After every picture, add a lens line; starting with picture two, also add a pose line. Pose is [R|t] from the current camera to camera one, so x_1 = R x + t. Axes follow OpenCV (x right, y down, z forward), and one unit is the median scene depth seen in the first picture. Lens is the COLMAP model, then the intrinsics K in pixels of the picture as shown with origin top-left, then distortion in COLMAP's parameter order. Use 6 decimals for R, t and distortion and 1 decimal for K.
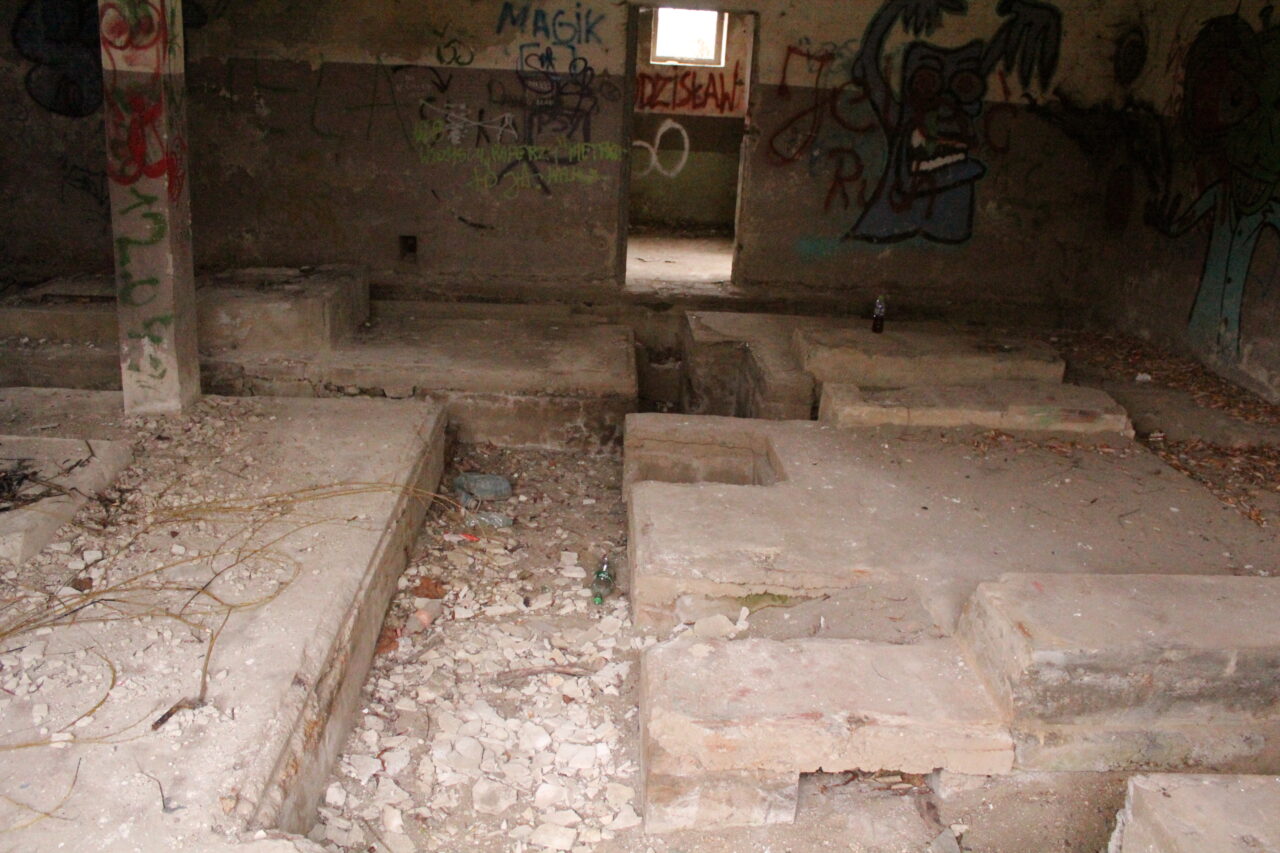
lens RADIAL K [[1074.2, 0, 638.8], [0, 1074.2, 424.4], [0, 0, 1]] dist [-0.159456, 0.144869]
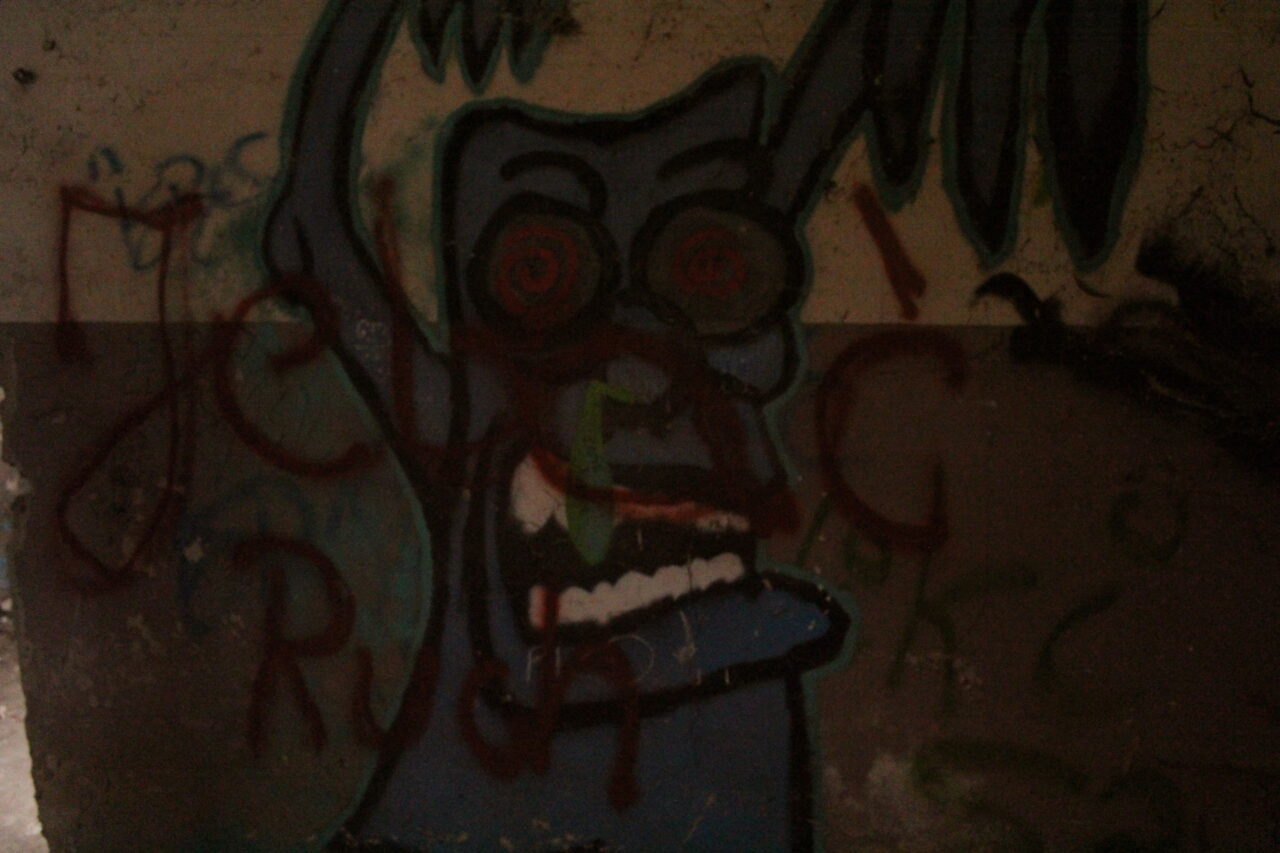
lens RADIAL K [[1074.2, 0, 658.0], [0, 1074.2, 414.5], [0, 0, 1]] dist [-0.159456, 0.144869]
pose [[0.951182, -0.022415, -0.307814, 0.384507], [-0.036559, 0.982154, -0.184492, -0.257009], [0.306456, 0.186739, 0.933388, 0.811373]]
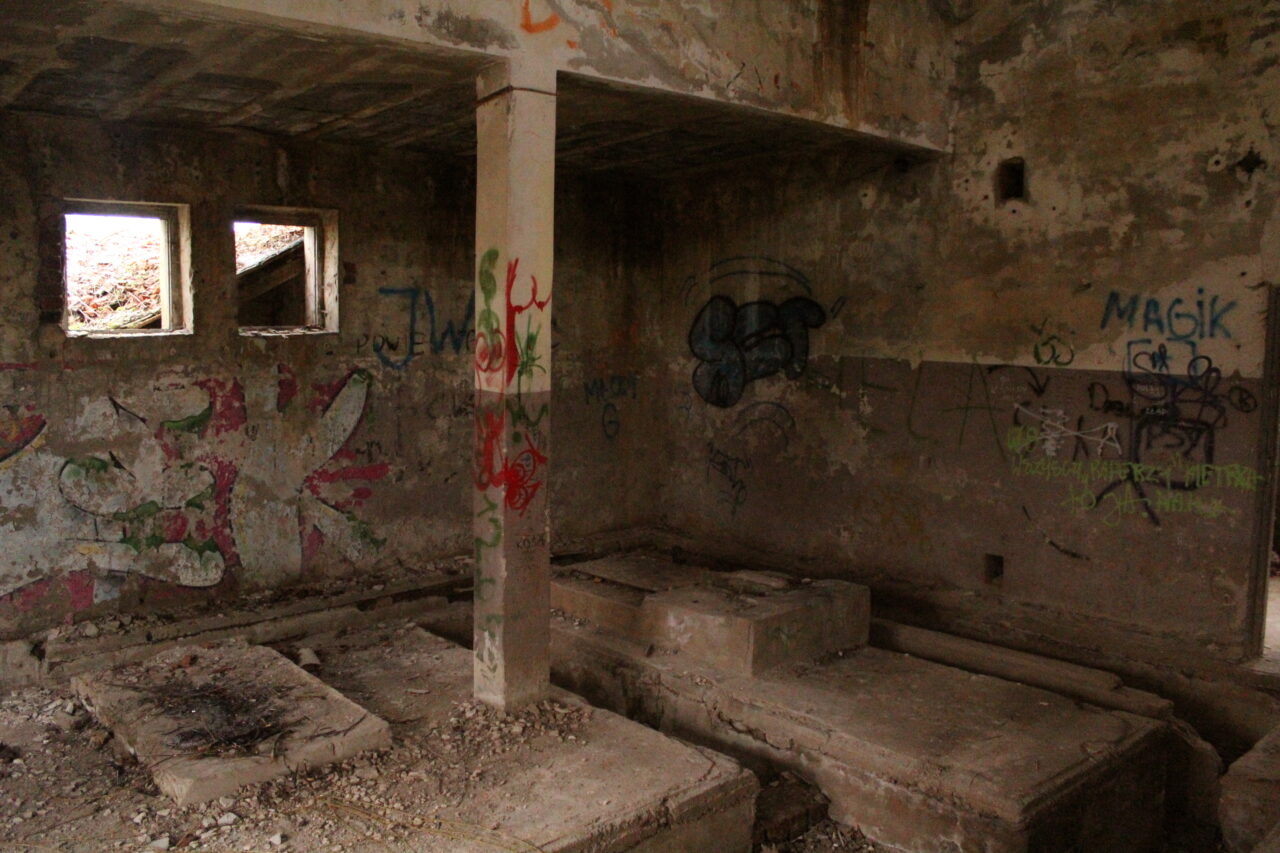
lens RADIAL K [[1074.2, 0, 641.5], [0, 1074.2, 422.0], [0, 0, 1]] dist [-0.159456, 0.144869]
pose [[0.640325, 0.029876, -0.767523, 0.271158], [-0.218234, 0.965139, -0.144499, -0.099774], [0.736450, 0.260026, 0.624522, 0.229668]]
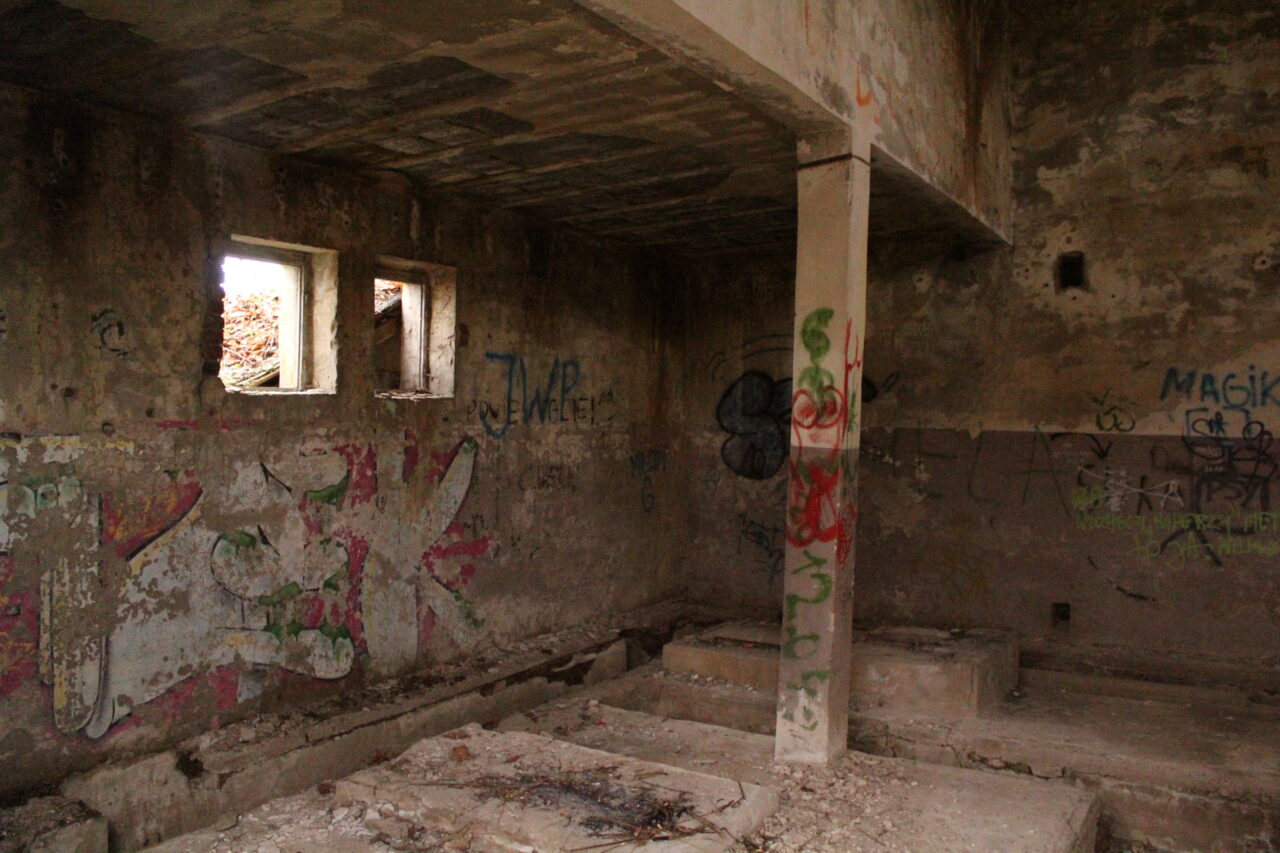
lens RADIAL K [[1074.2, 0, 639.1], [0, 1074.2, 422.0], [0, 0, 1]] dist [-0.159456, 0.144869]
pose [[0.833577, -0.032873, -0.551424, -0.006132], [-0.149155, 0.947757, -0.281974, -0.007513], [0.531885, 0.317295, 0.785126, -0.009068]]
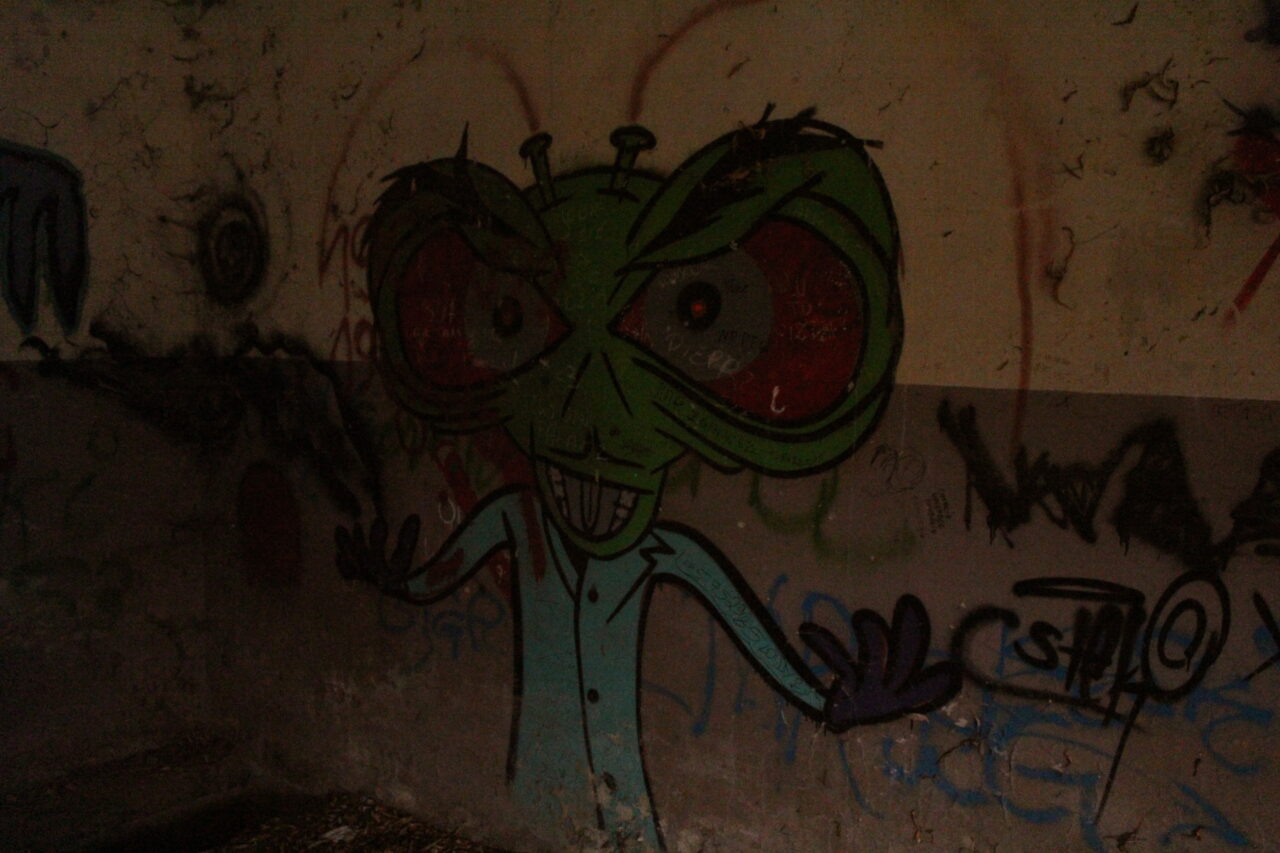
lens RADIAL K [[1074.2, 0, 641.6], [0, 1074.2, 420.3], [0, 0, 1]] dist [-0.159456, 0.144869]
pose [[0.632235, -0.117421, 0.765827, 0.193179], [0.273329, 0.958699, -0.078655, -0.178074], [-0.724962, 0.259051, 0.638218, 0.536237]]
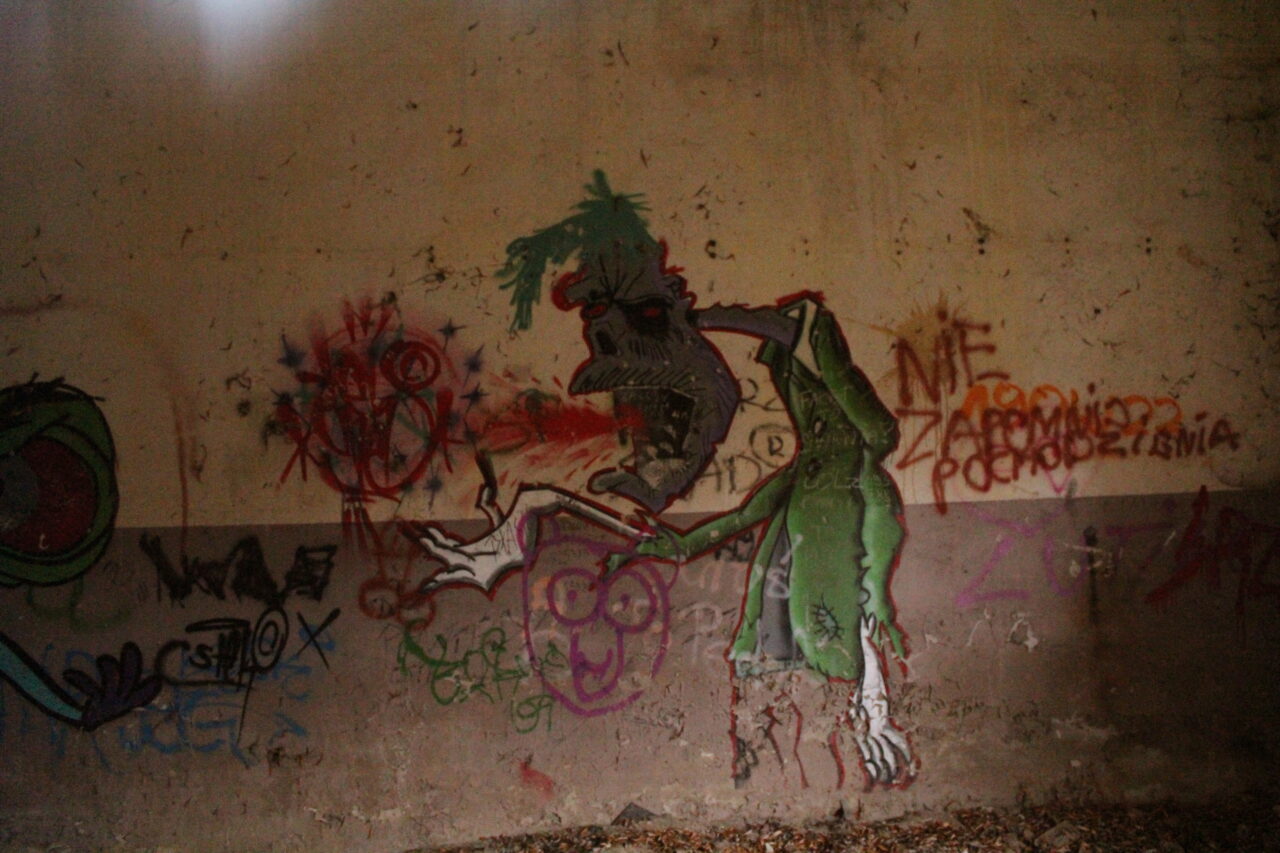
lens RADIAL K [[1074.2, 0, 643.4], [0, 1074.2, 424.8], [0, 0, 1]] dist [-0.159456, 0.144869]
pose [[-0.033456, -0.006495, 0.999419, -0.101151], [0.344089, 0.938772, 0.017619, -0.155676], [-0.938341, 0.344479, -0.029173, 0.403047]]
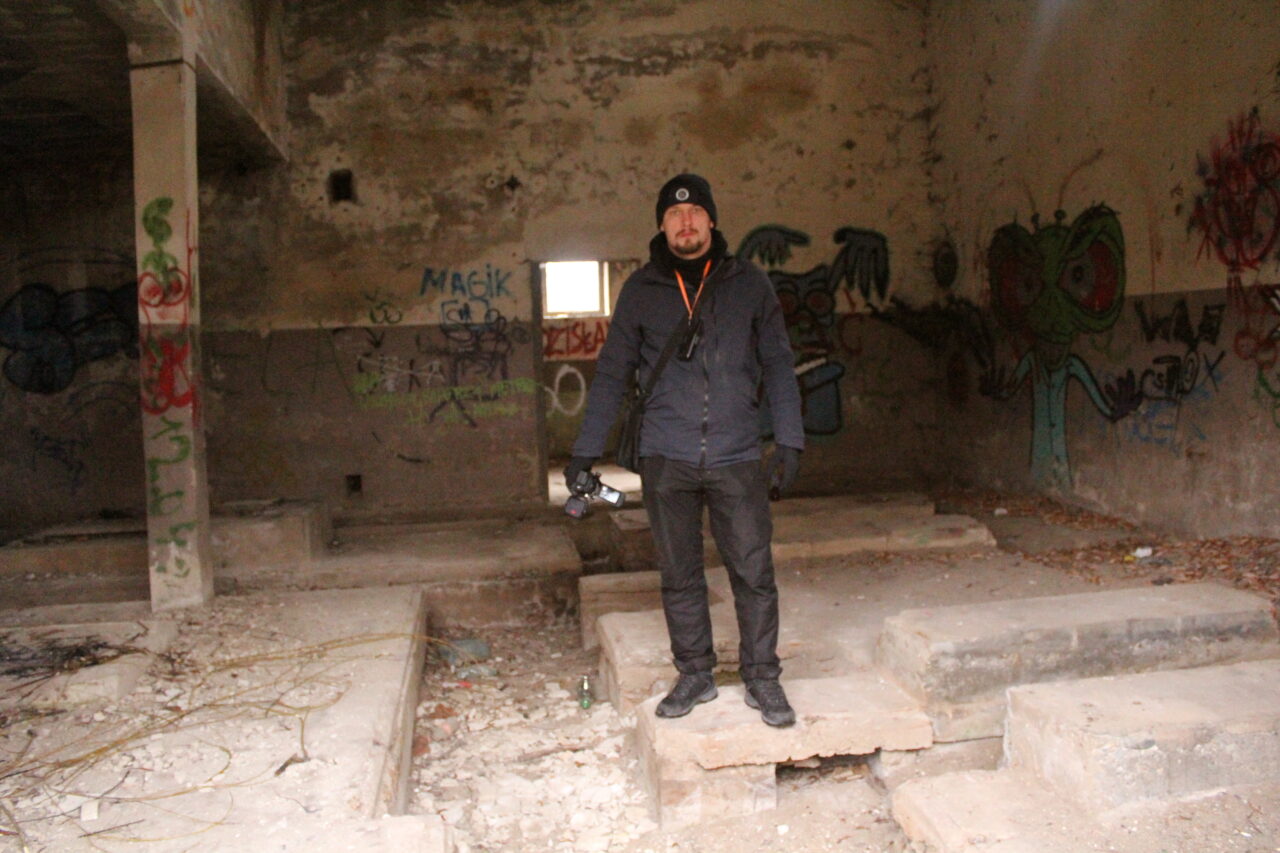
lens RADIAL K [[1074.2, 0, 636.9], [0, 1074.2, 423.9], [0, 0, 1]] dist [-0.159456, 0.144869]
pose [[0.988836, -0.096898, 0.113202, -0.045105], [0.121921, 0.962889, -0.240792, 0.081146], [-0.085669, 0.251906, 0.963952, -0.127364]]
